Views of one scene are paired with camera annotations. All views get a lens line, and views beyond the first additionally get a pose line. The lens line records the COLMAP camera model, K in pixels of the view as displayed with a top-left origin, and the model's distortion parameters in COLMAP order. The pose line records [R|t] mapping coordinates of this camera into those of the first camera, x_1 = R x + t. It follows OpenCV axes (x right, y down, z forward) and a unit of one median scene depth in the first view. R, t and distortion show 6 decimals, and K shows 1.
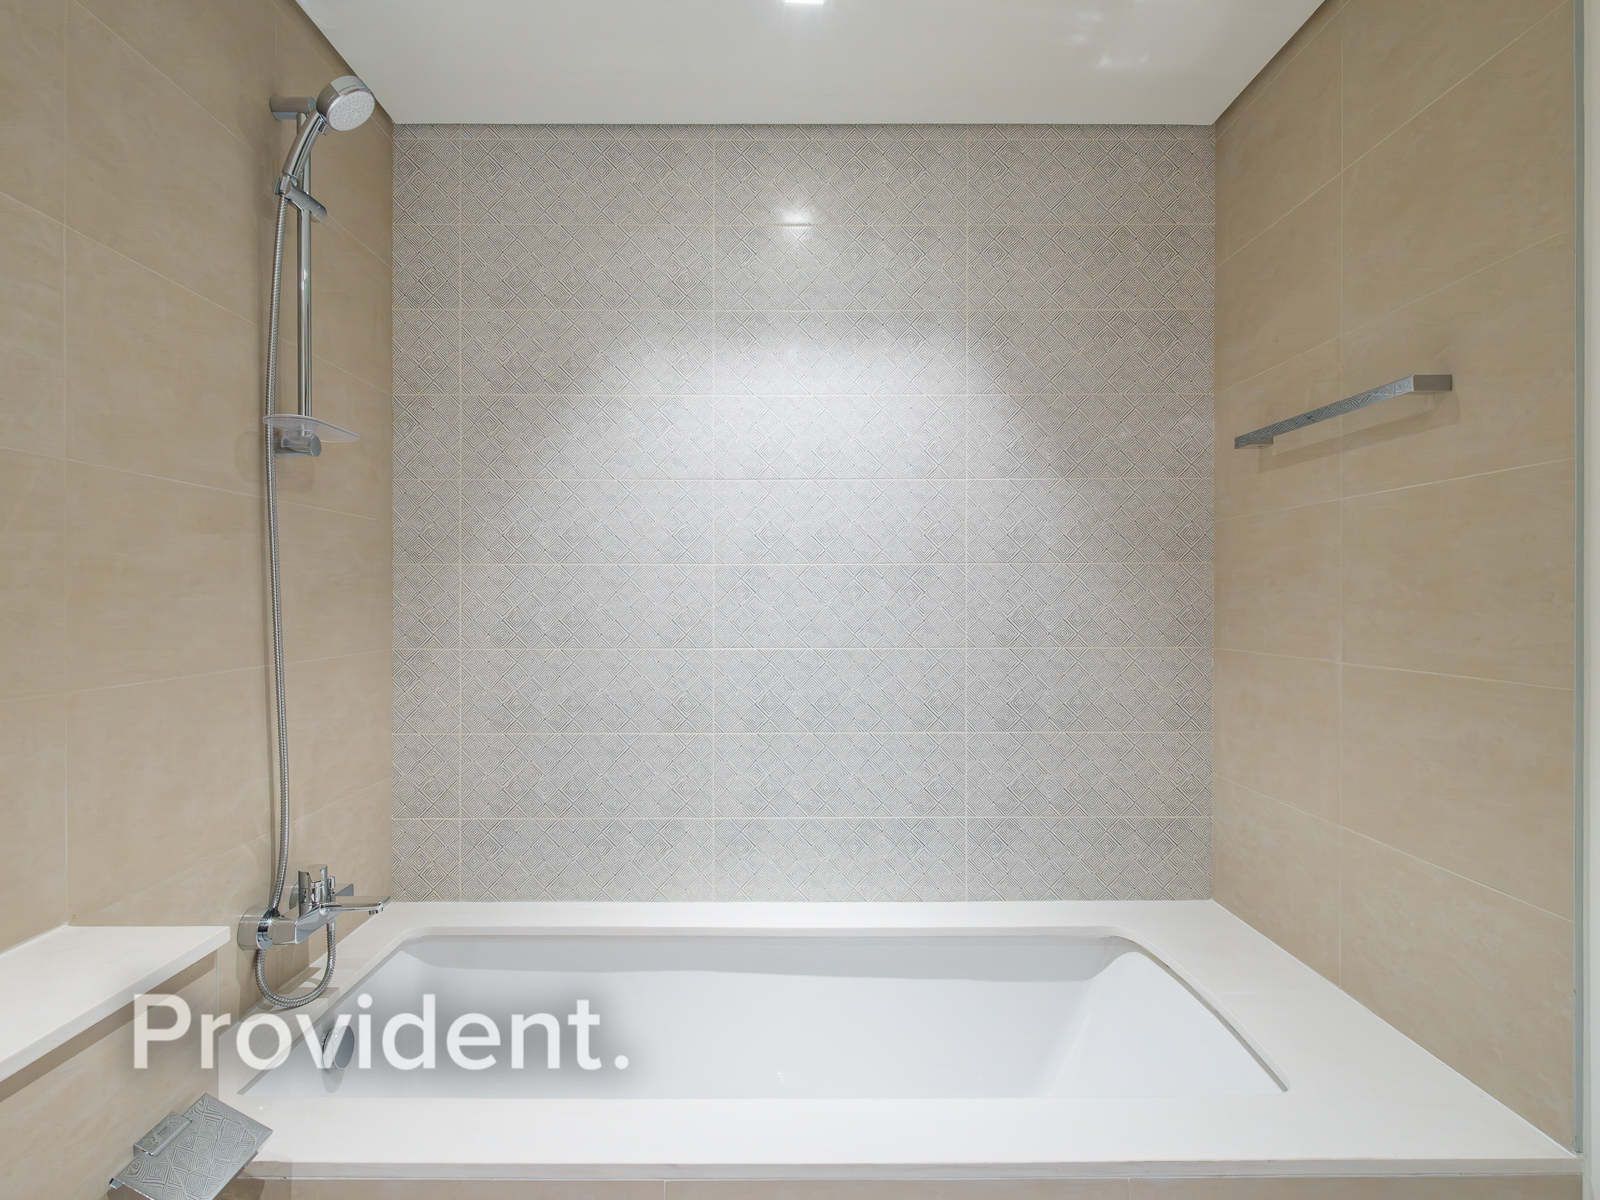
lens RADIAL K [[813.8, 0, 790.0], [0, 813.8, 604.3], [0, 0, 1]] dist [0.006665, -0.000730]
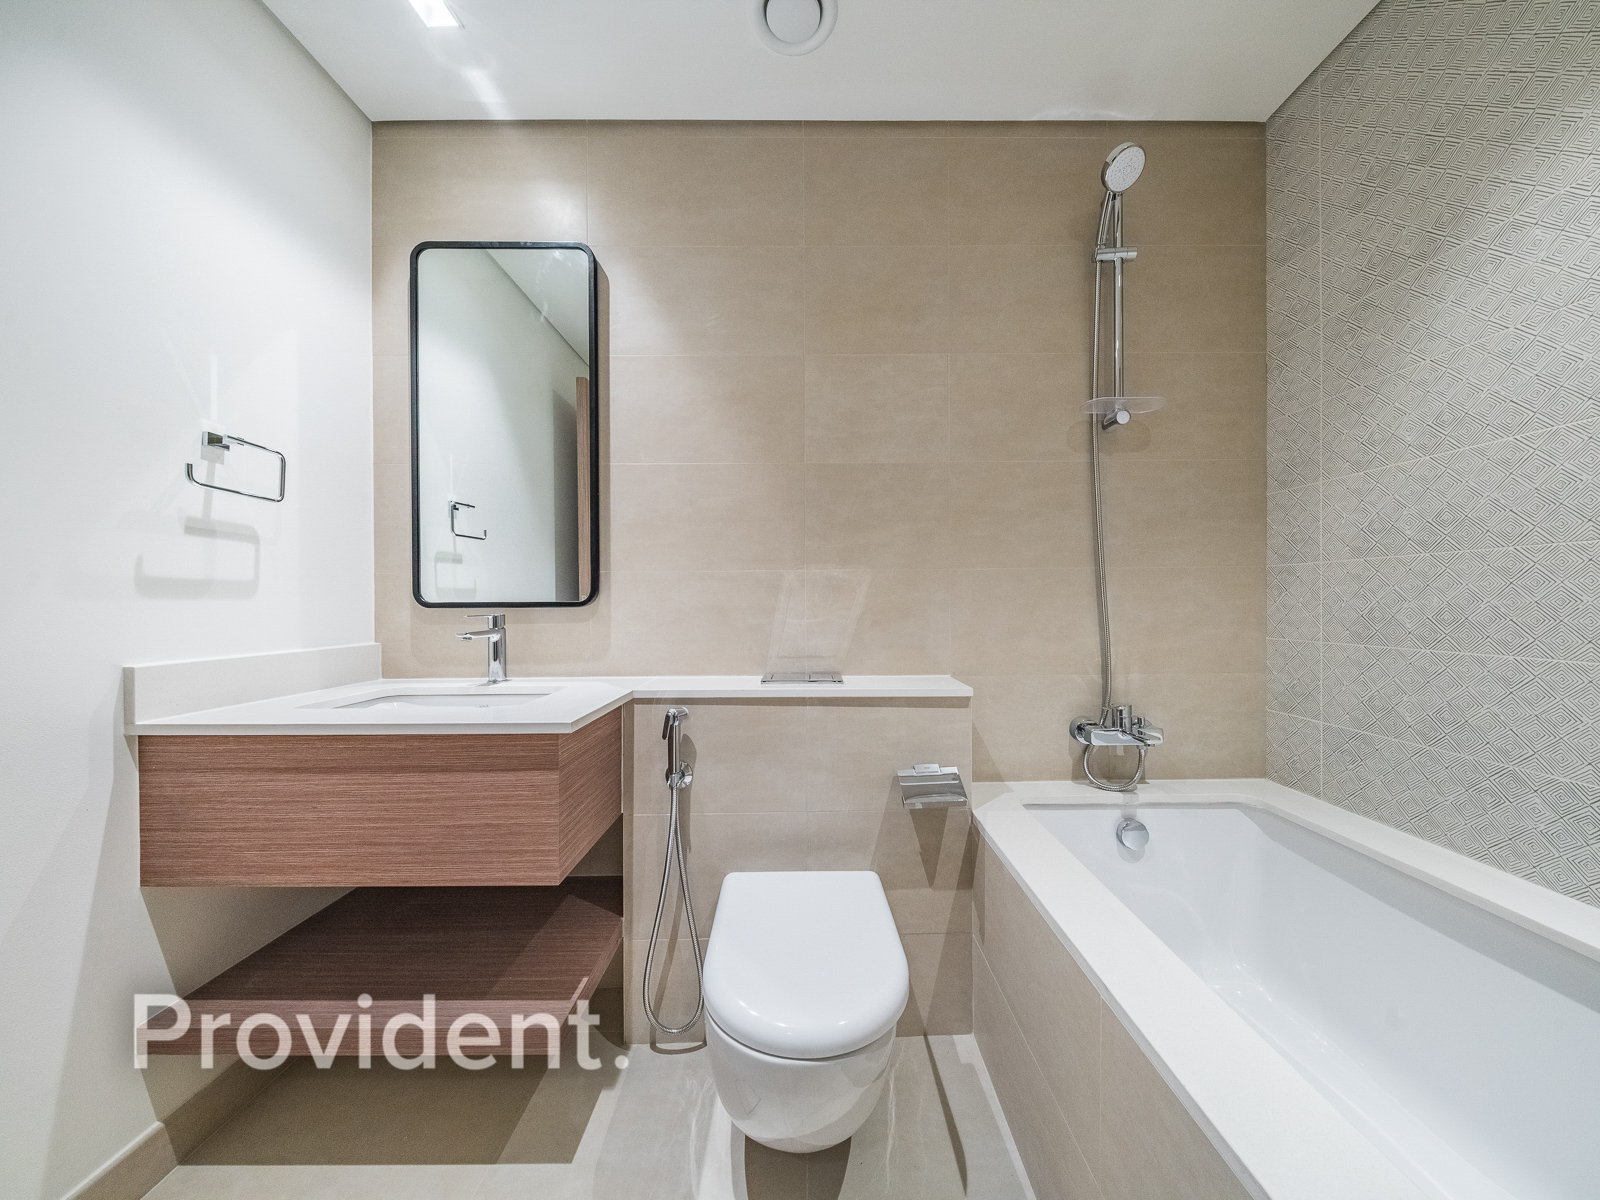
lens RADIAL K [[530.4, 0, 800.0], [0, 530.4, 600.0], [0, 0, 1]] dist [-0.001820, -0.000247]
pose [[0.003734, 0.003622, -0.999986, 0.282174], [0.004070, 0.999985, 0.003637, 0.099256], [0.999985, -0.004083, 0.003719, 0.320859]]
